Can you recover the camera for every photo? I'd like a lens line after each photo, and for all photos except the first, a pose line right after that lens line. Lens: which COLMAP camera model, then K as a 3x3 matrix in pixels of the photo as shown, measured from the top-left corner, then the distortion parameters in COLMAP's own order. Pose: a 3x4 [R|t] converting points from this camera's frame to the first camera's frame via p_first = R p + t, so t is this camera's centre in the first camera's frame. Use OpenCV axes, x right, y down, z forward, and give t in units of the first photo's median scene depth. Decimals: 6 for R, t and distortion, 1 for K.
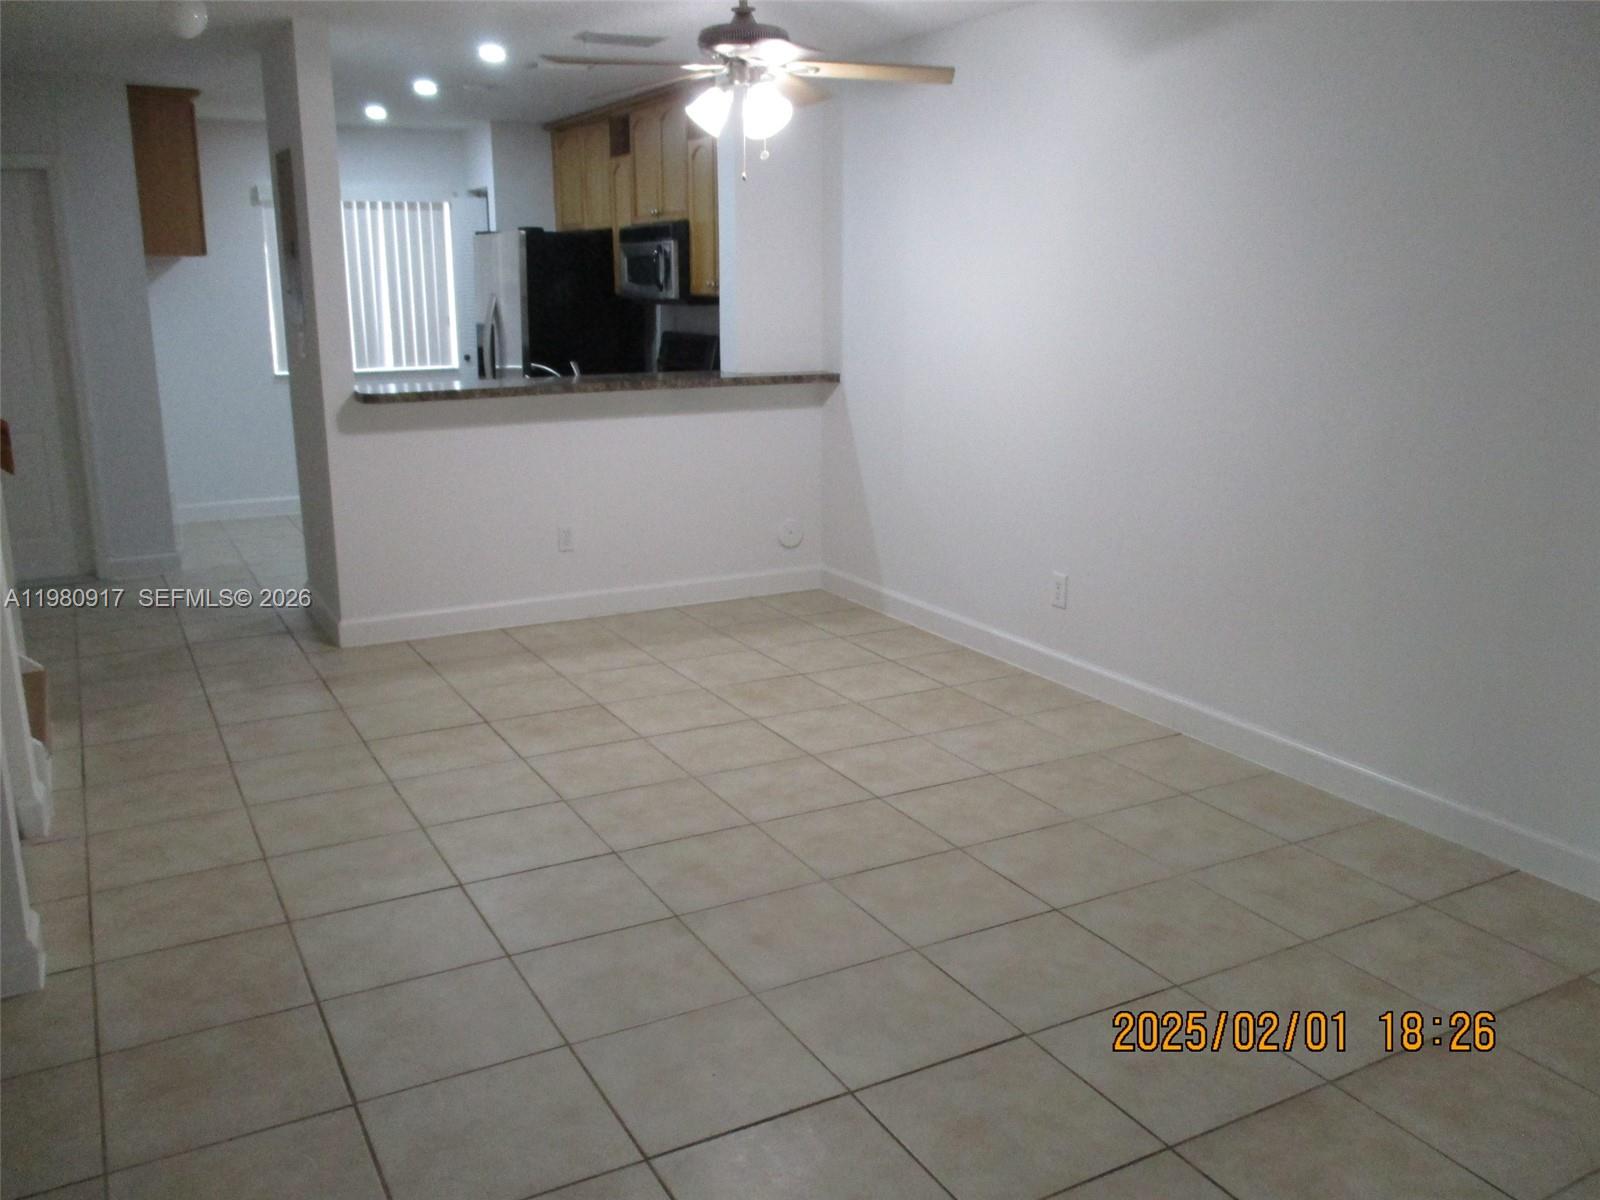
lens RADIAL K [[1334.1, 0, 801.3], [0, 1334.1, 607.0], [0, 0, 1]] dist [-0.027719, 0.012457]
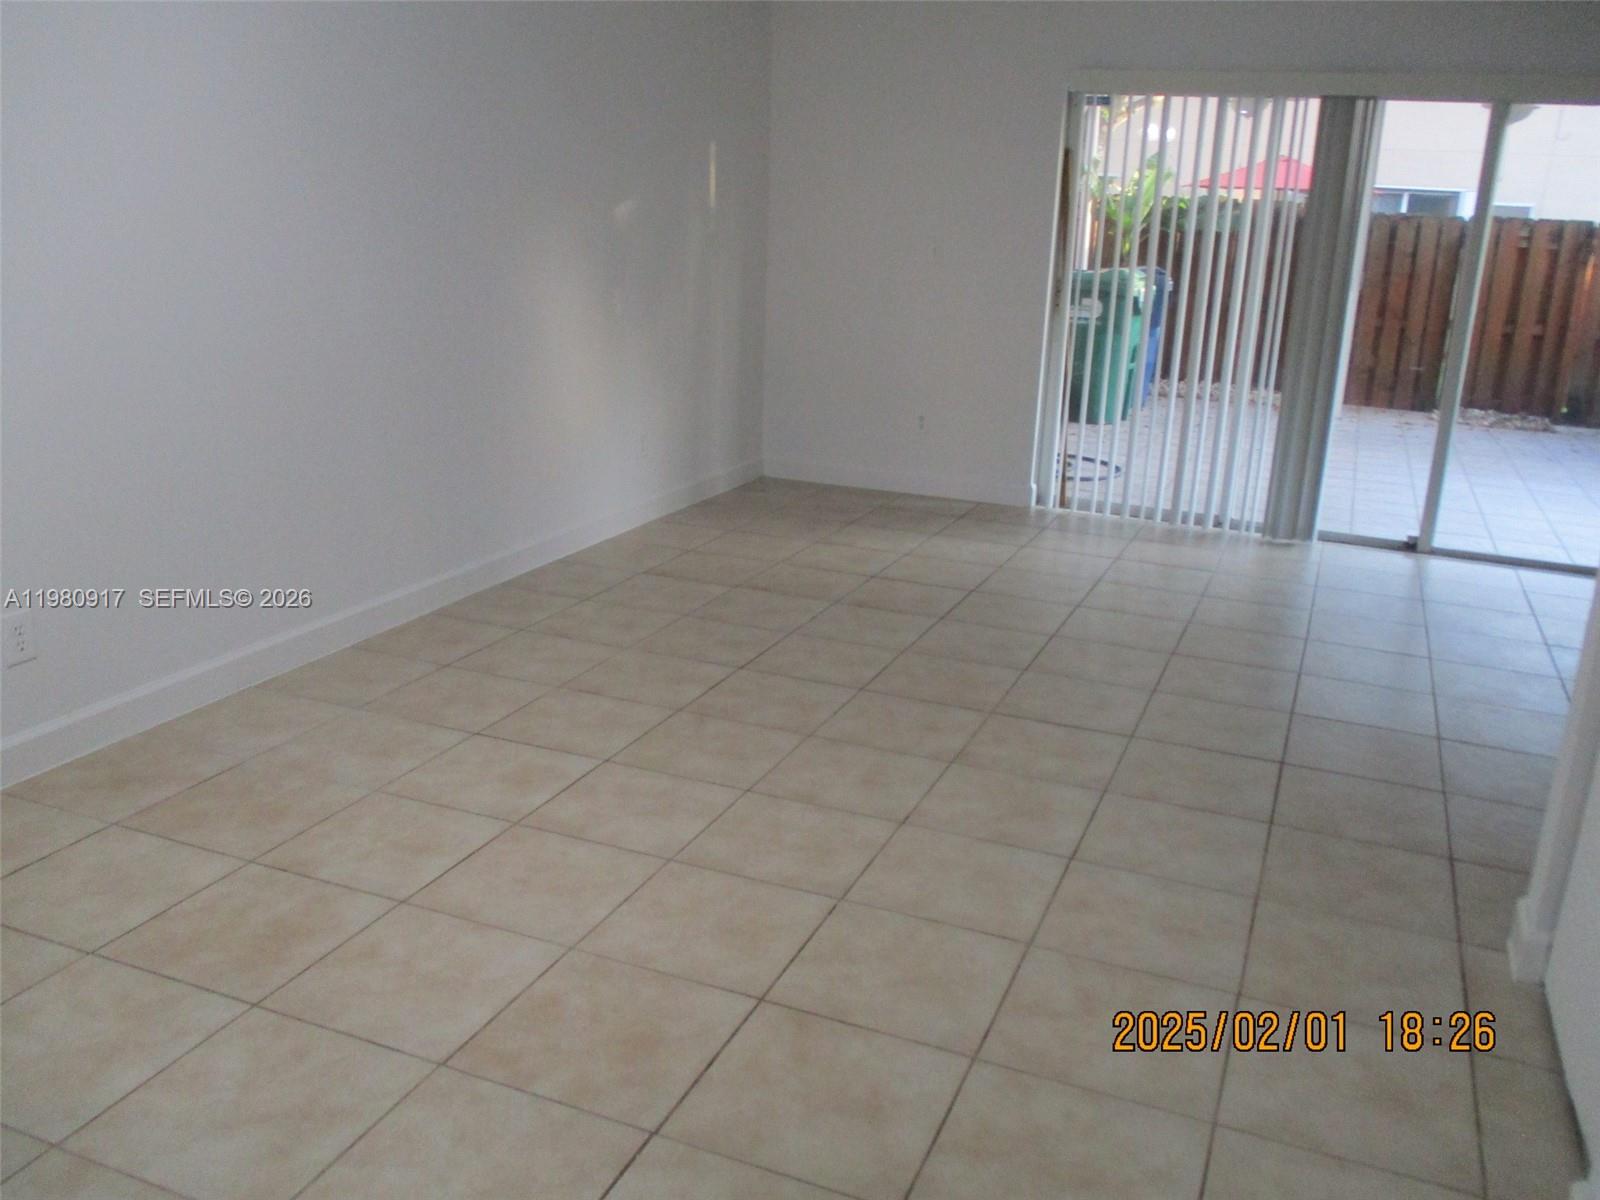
lens RADIAL K [[1334.1, 0, 798.6], [0, 1334.1, 598.0], [0, 0, 1]] dist [-0.027719, 0.012457]
pose [[-0.620880, -0.250517, 0.742798, -0.631916], [0.148552, 0.892790, 0.425274, -0.303139], [-0.769701, 0.374388, -0.517101, 1.262171]]
